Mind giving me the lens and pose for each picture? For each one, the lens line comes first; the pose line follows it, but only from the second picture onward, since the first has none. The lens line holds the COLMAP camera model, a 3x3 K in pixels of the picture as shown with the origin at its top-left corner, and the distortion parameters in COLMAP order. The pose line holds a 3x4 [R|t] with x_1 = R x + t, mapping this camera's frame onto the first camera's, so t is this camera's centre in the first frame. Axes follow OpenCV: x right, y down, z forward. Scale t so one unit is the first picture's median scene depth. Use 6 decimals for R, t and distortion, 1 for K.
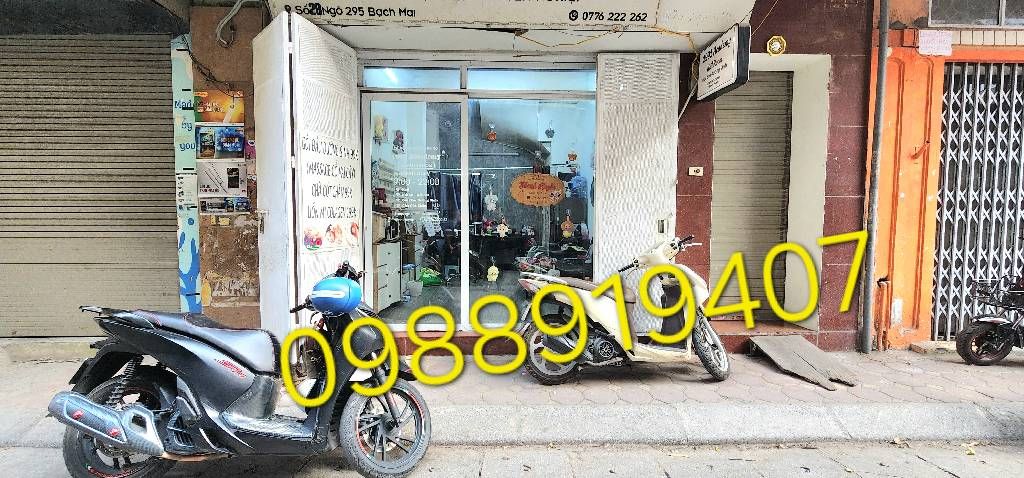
lens RADIAL K [[418.7, 0, 509.7], [0, 418.7, 241.5], [0, 0, 1]] dist [0.002636, 0.000770]
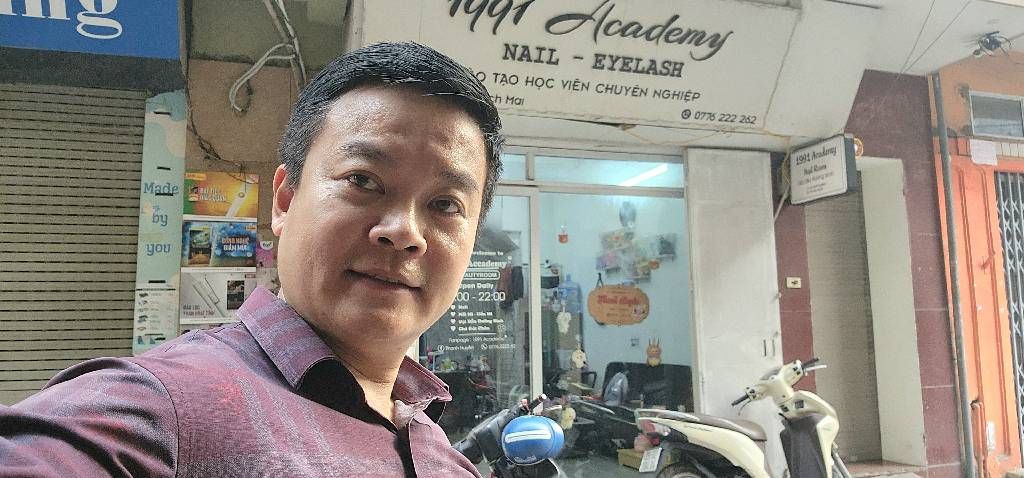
lens RADIAL K [[732.1, 0, 532.7], [0, 732.1, 252.4], [0, 0, 1]] dist [0.018155, -0.028702]
pose [[0.955176, 0.010532, 0.295850, -0.540613], [0.041879, 0.984509, -0.170258, 0.005865], [-0.293060, 0.175016, 0.939939, -0.285012]]
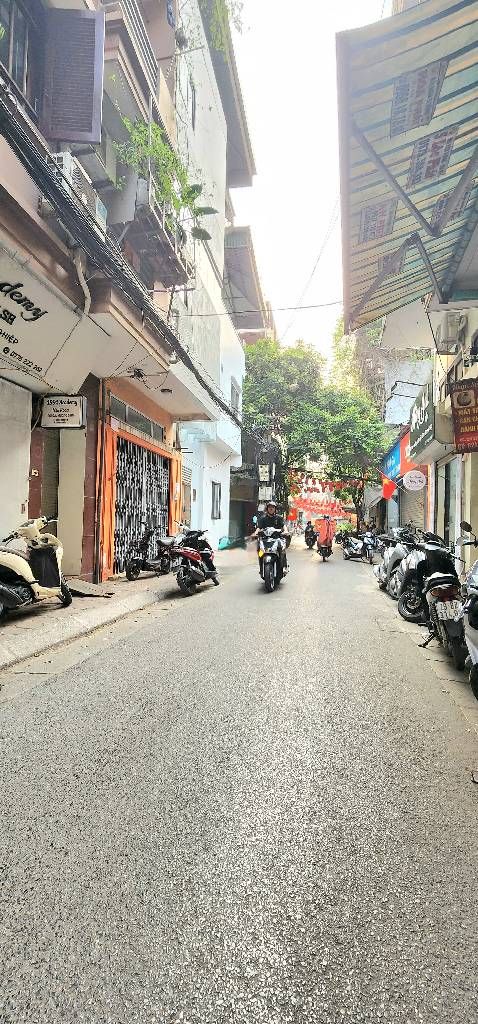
lens RADIAL K [[418.7, 0, 242.1], [0, 418.7, 516.2], [0, 0, 1]] dist [0.002636, 0.000770]
pose [[0.219046, 0.031729, 0.975198, -0.861016], [0.033744, 0.998627, -0.040071, 0.070309], [-0.975131, 0.041684, 0.217675, -0.020565]]
